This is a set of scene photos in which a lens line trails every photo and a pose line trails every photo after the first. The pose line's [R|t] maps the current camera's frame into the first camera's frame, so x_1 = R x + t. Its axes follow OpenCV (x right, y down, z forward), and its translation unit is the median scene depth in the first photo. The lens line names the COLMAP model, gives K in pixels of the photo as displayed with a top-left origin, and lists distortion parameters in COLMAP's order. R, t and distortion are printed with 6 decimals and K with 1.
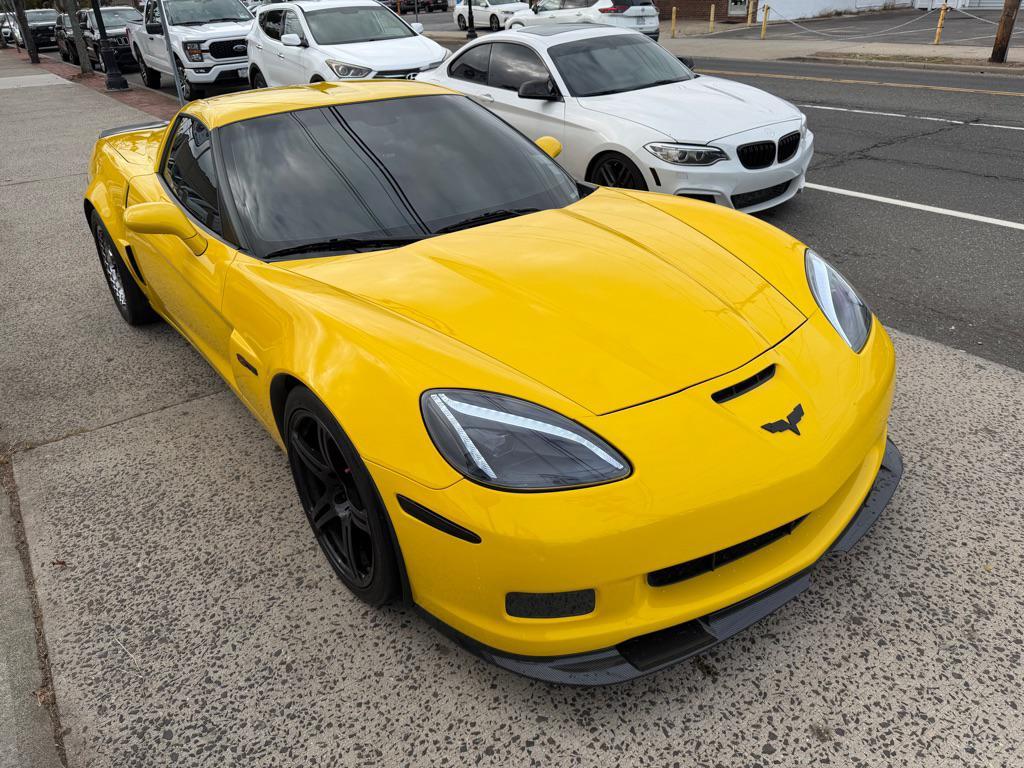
lens RADIAL K [[726.3, 0, 512.3], [0, 726.3, 373.3], [0, 0, 1]] dist [0.002898, -0.013962]
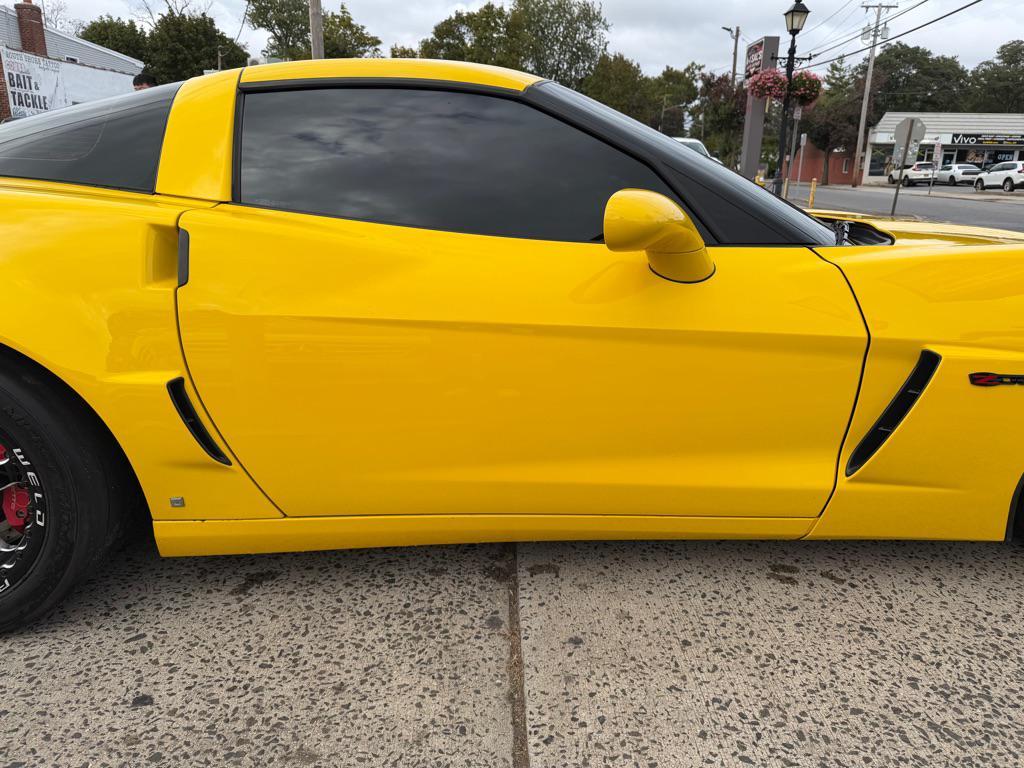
lens RADIAL K [[726.3, 0, 512.9], [0, 726.3, 383.0], [0, 0, 1]] dist [0.002898, -0.013962]
pose [[0.561333, -0.189298, 0.805650, -1.360322], [0.354280, 0.934744, -0.027213, -0.175642], [-0.747925, 0.300701, 0.591766, 1.136467]]
